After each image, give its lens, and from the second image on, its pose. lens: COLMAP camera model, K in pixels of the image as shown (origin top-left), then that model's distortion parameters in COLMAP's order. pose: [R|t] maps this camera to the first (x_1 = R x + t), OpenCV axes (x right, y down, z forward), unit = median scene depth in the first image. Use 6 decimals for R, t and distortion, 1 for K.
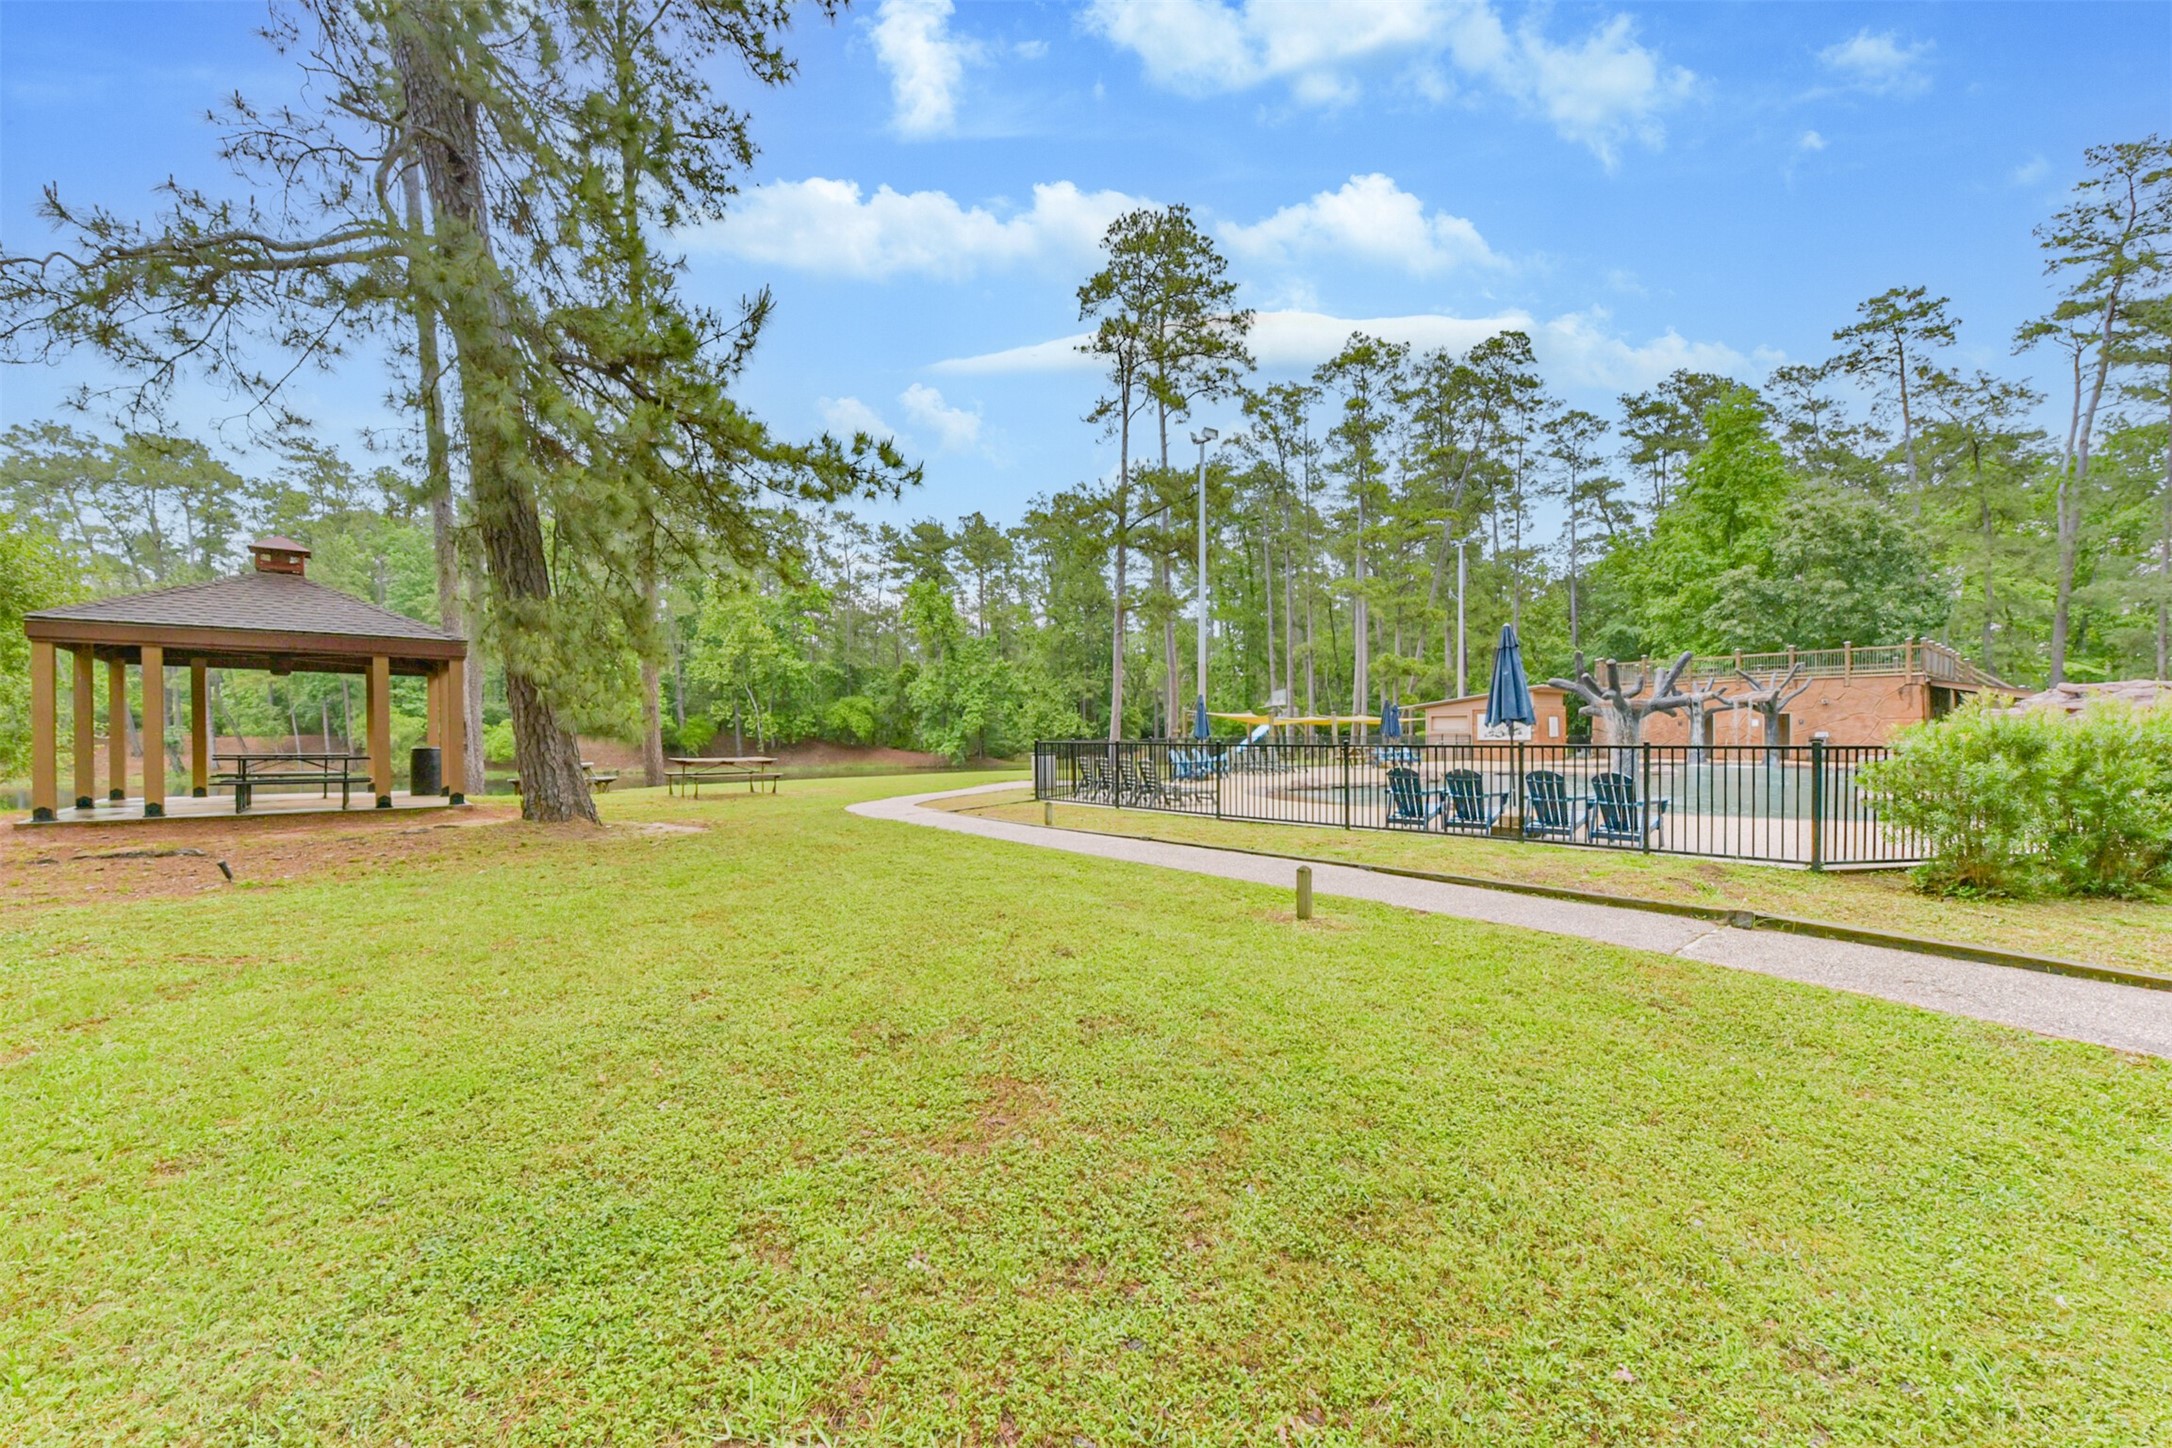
lens RADIAL K [[837.4, 0, 1079.6], [0, 837.4, 737.7], [0, 0, 1]] dist [0.001778, -0.003059]
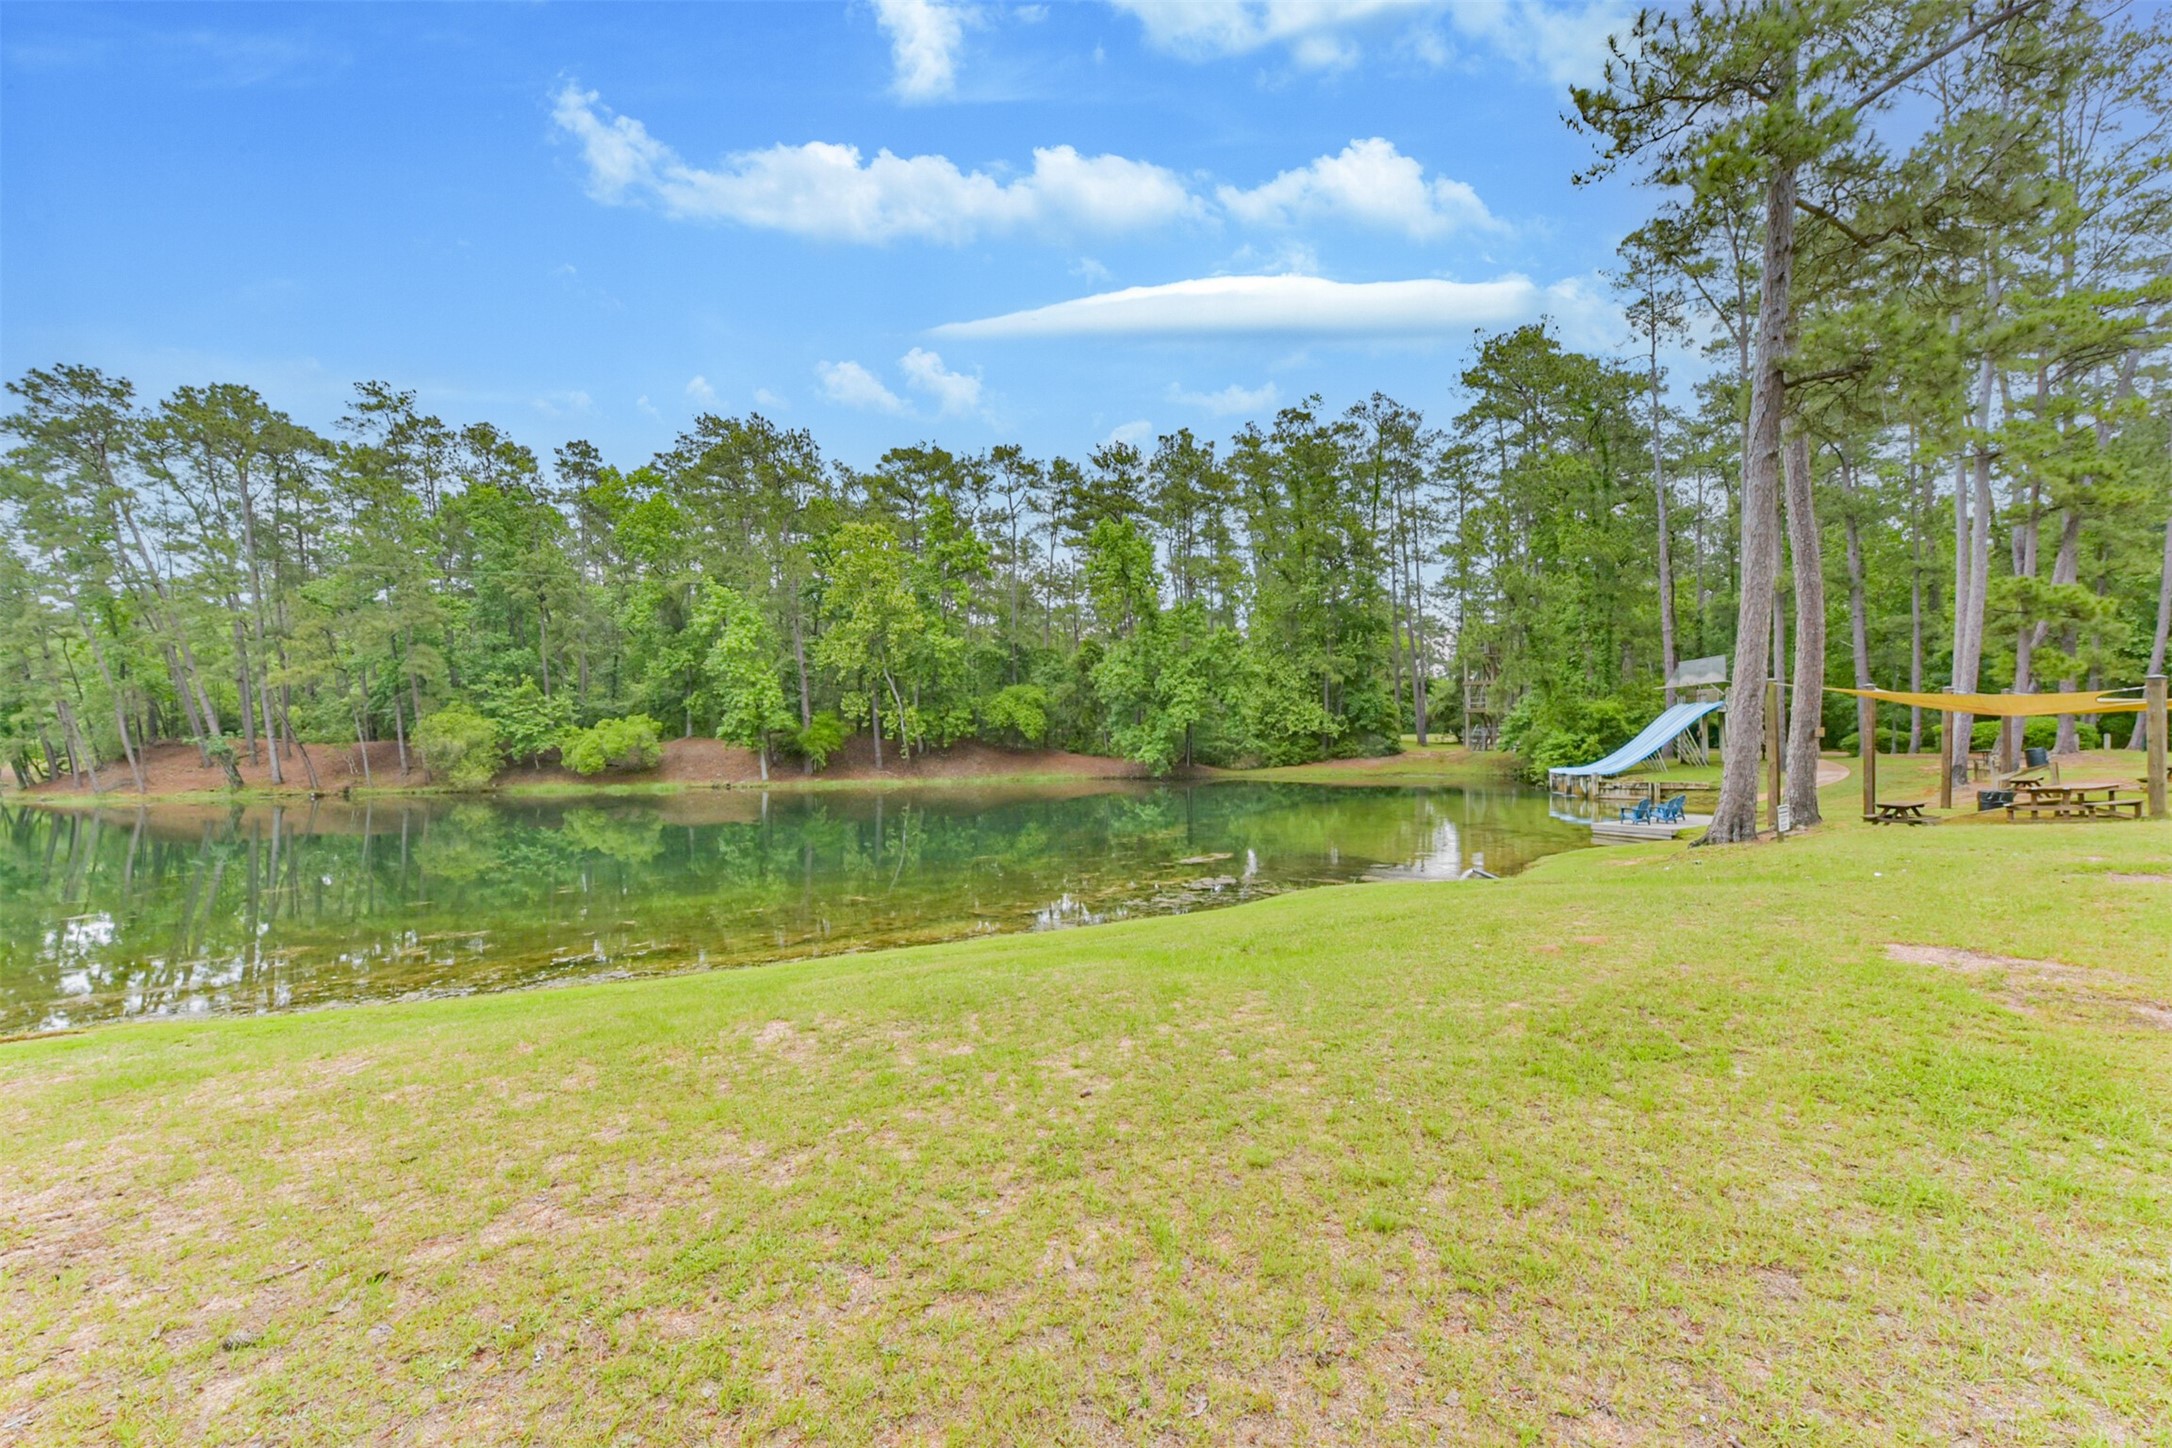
lens RADIAL K [[837.4, 0, 1087.9], [0, 837.4, 725.3], [0, 0, 1]] dist [0.001778, -0.003059]
pose [[0.983650, -0.008957, -0.179867, -0.076163], [0.007711, 0.999941, -0.007621, -0.006312], [0.179924, 0.006109, 0.983661, 0.271827]]
